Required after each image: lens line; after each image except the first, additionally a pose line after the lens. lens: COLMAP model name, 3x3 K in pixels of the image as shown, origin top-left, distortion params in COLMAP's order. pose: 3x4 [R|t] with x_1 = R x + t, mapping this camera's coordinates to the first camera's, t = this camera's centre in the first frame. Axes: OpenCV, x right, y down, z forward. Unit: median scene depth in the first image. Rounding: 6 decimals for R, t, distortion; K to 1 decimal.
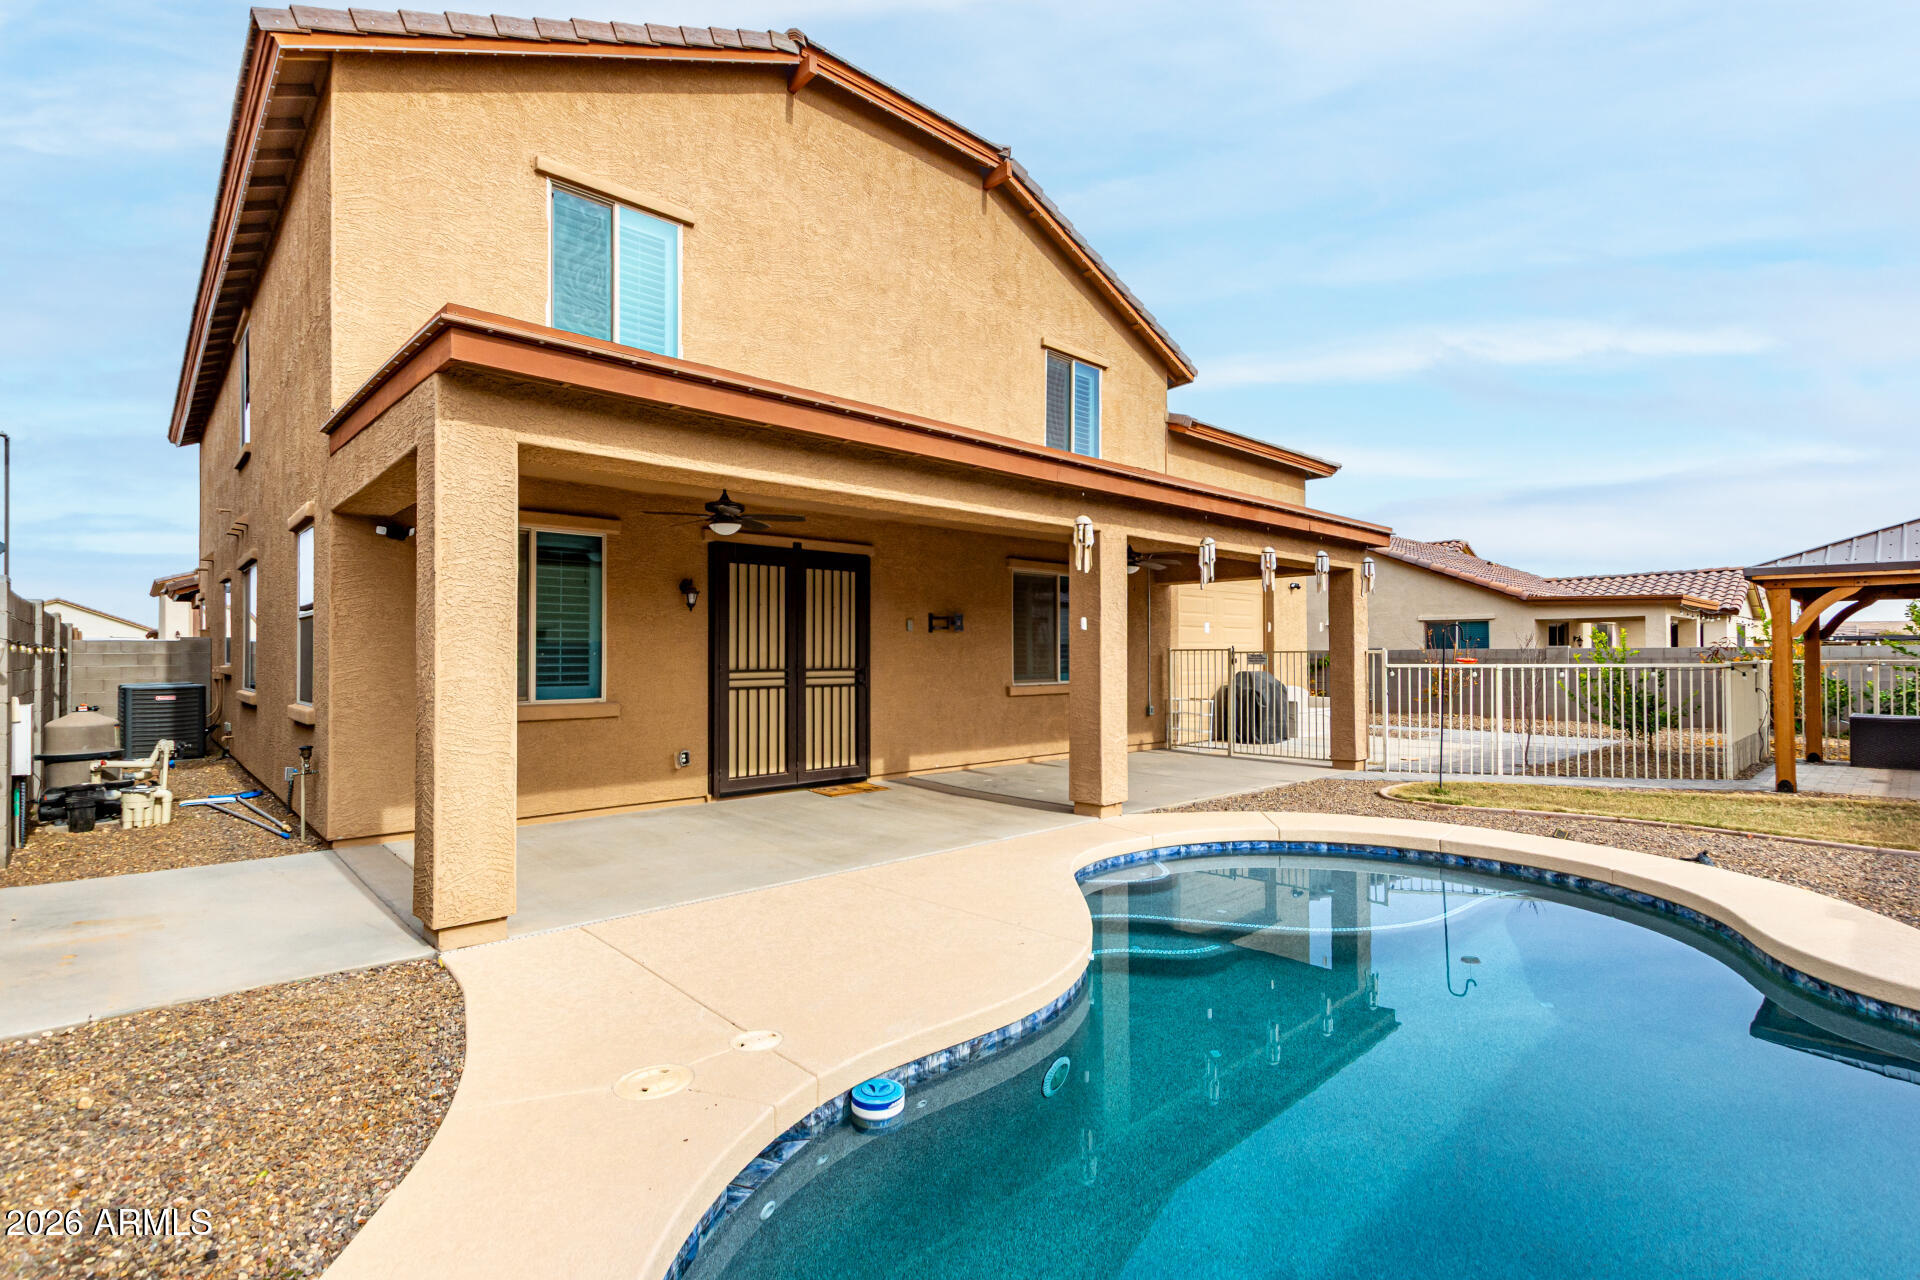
lens RADIAL K [[895.8, 0, 968.9], [0, 895.8, 640.9], [0, 0, 1]] dist [0.006951, -0.001251]
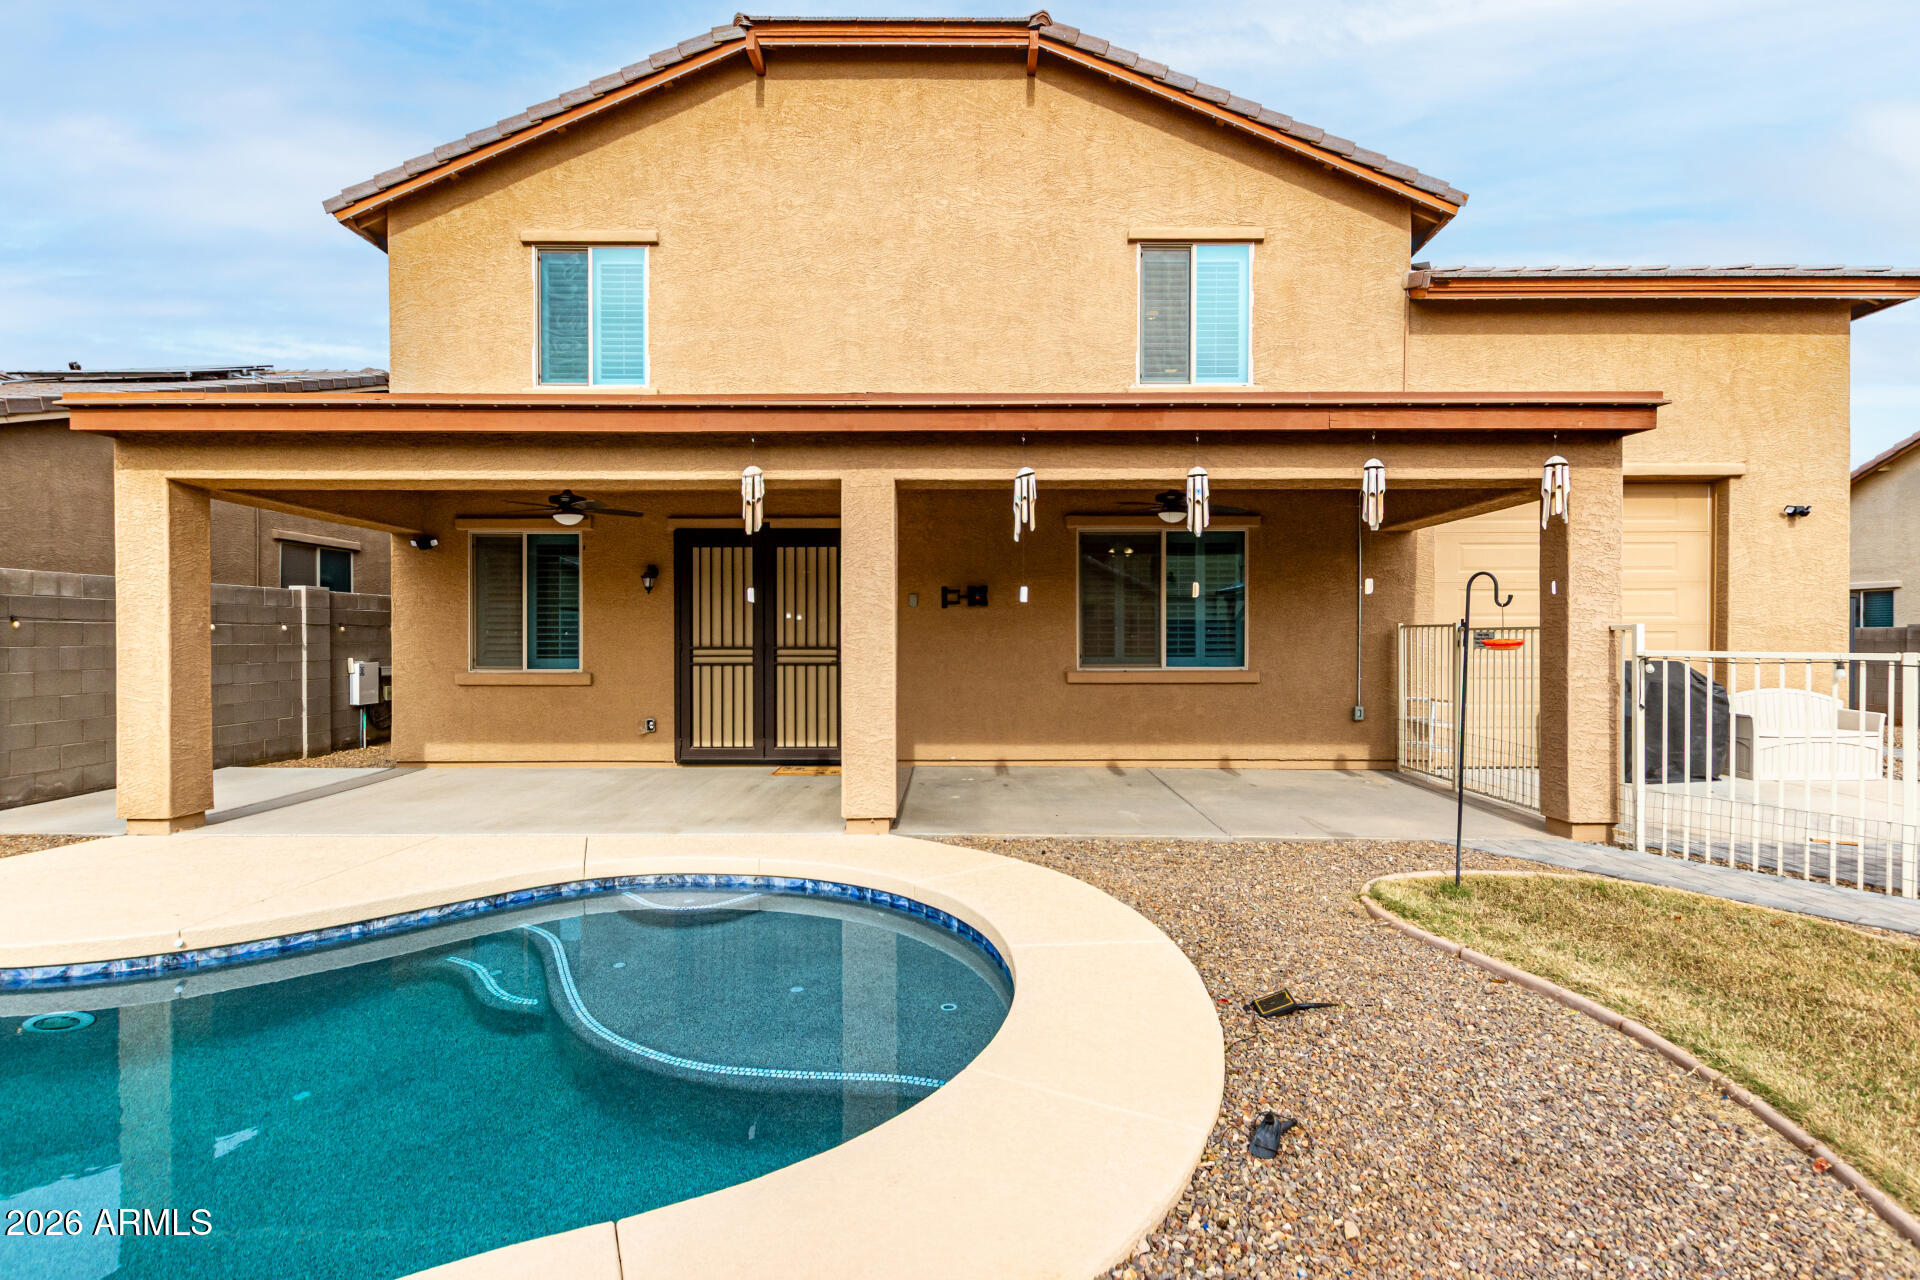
lens RADIAL K [[895.8, 0, 965.5], [0, 895.8, 638.3], [0, 0, 1]] dist [0.006951, -0.001251]
pose [[0.726927, 0.003417, -0.686706, 0.679224], [0.010180, 0.999824, 0.015751, 0.007852], [0.686639, -0.018441, 0.726765, 0.421941]]
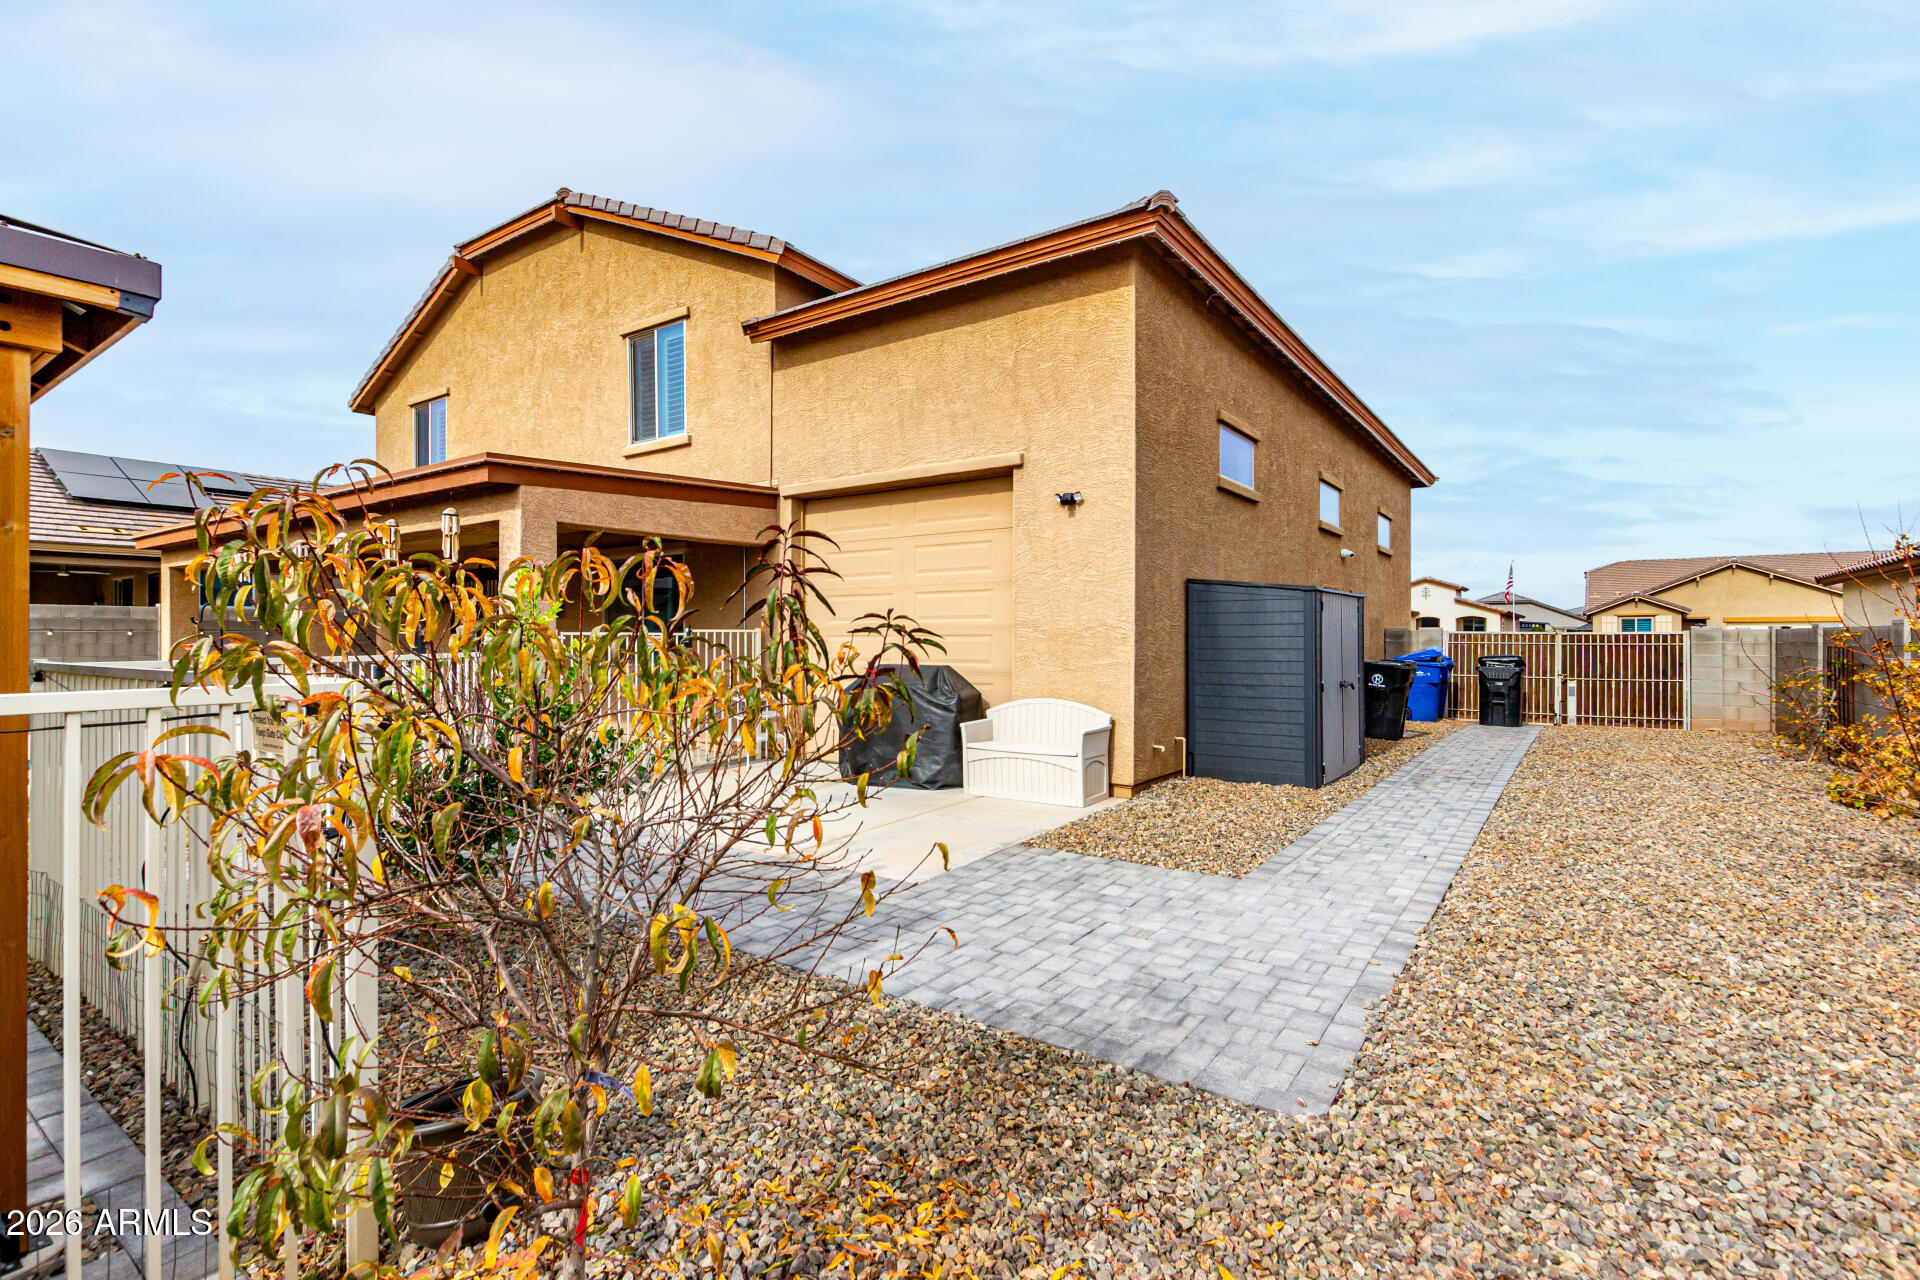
lens RADIAL K [[895.8, 0, 967.2], [0, 895.8, 635.7], [0, 0, 1]] dist [0.006951, -0.001251]
pose [[0.200748, -0.000668, -0.979643, 1.527228], [0.015652, 0.999874, 0.002526, 0.023046], [0.979518, -0.015841, 0.200733, 1.535044]]
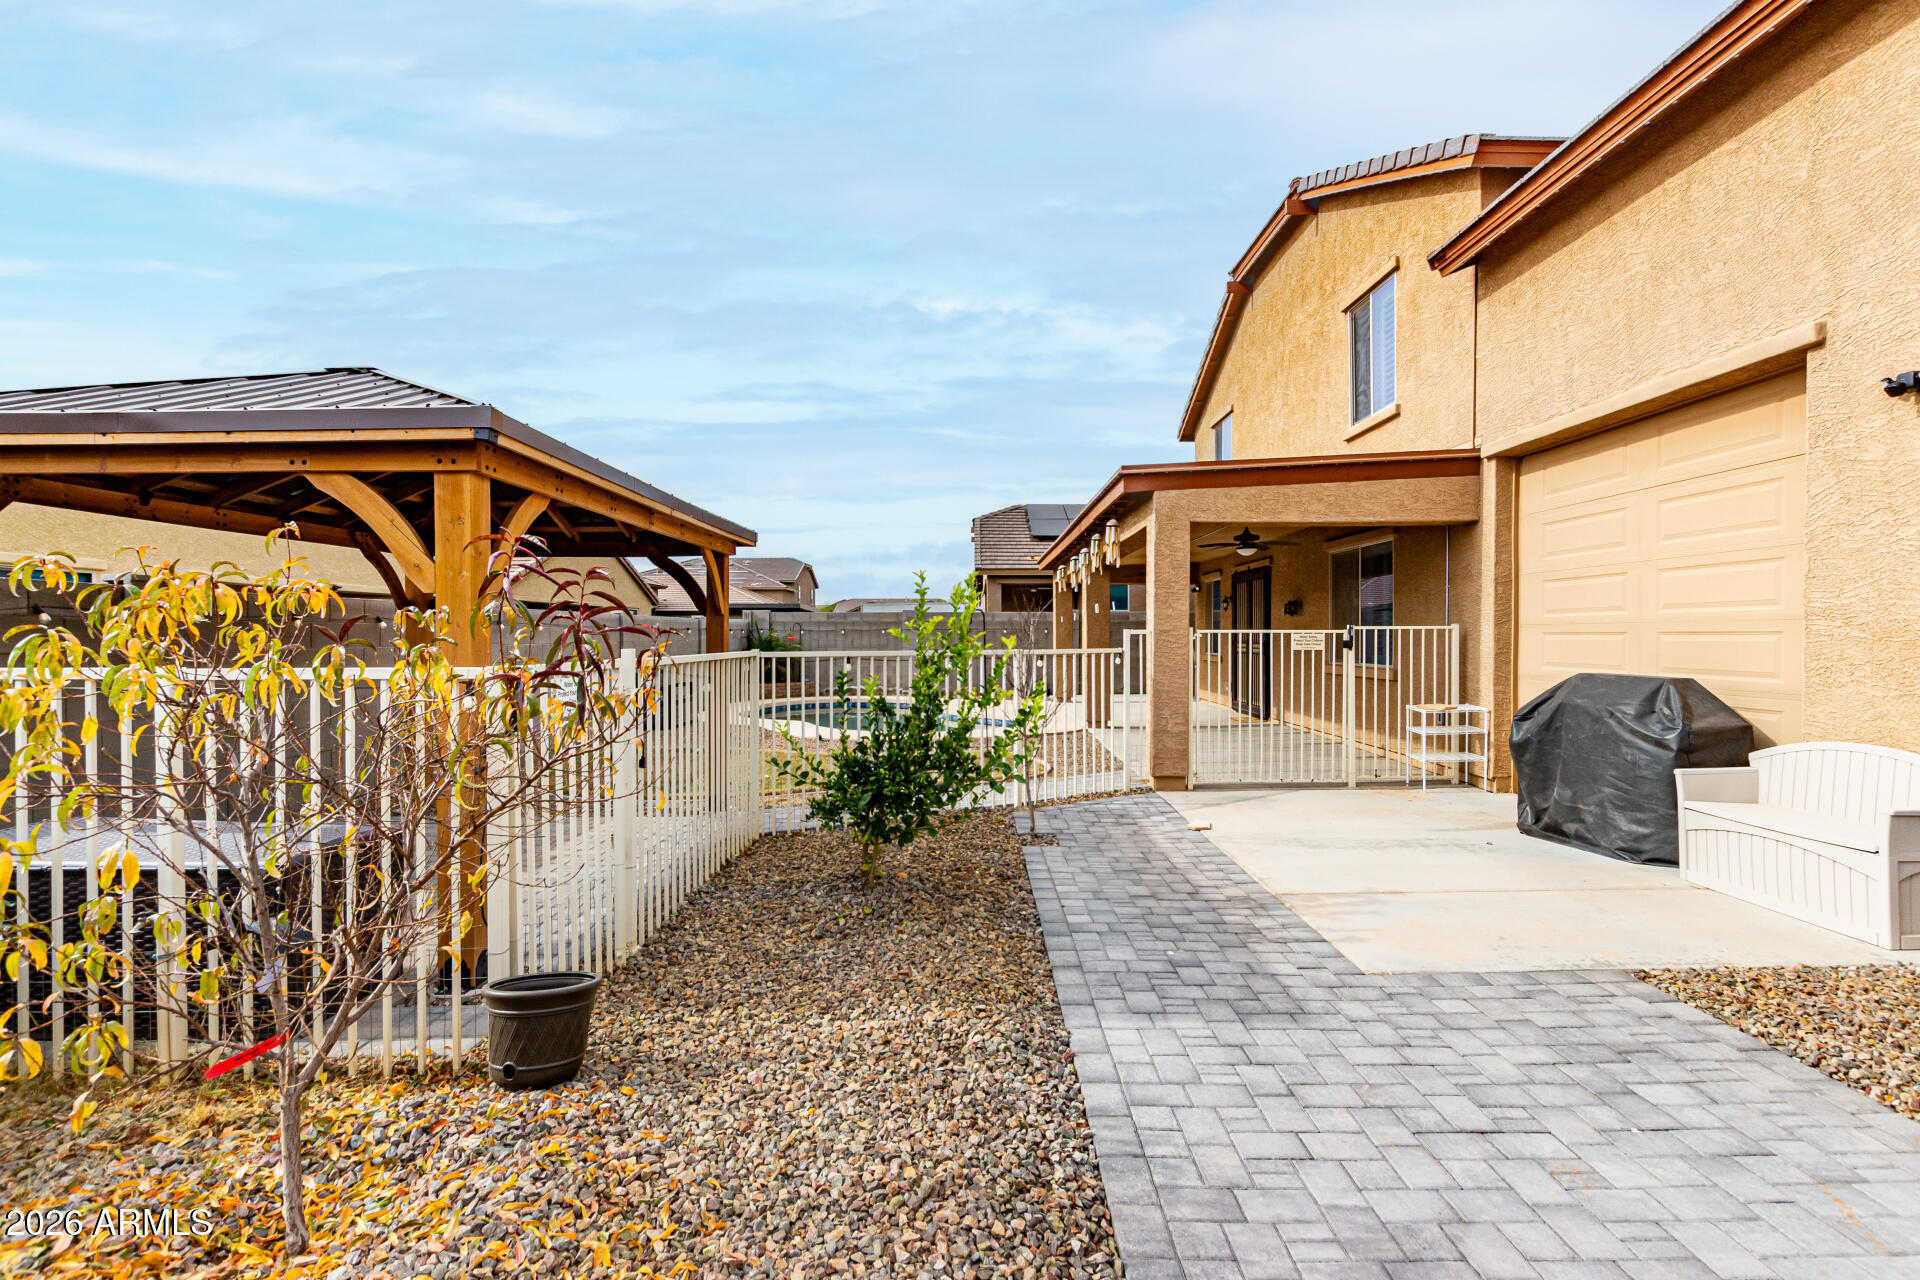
lens RADIAL K [[895.8, 0, 959.0], [0, 895.8, 642.8], [0, 0, 1]] dist [0.006951, -0.001251]
pose [[-0.695042, 0.007706, -0.718927, 1.385306], [0.011888, 0.999929, -0.000775, 0.026310], [0.718870, -0.009085, -0.695085, 1.784948]]
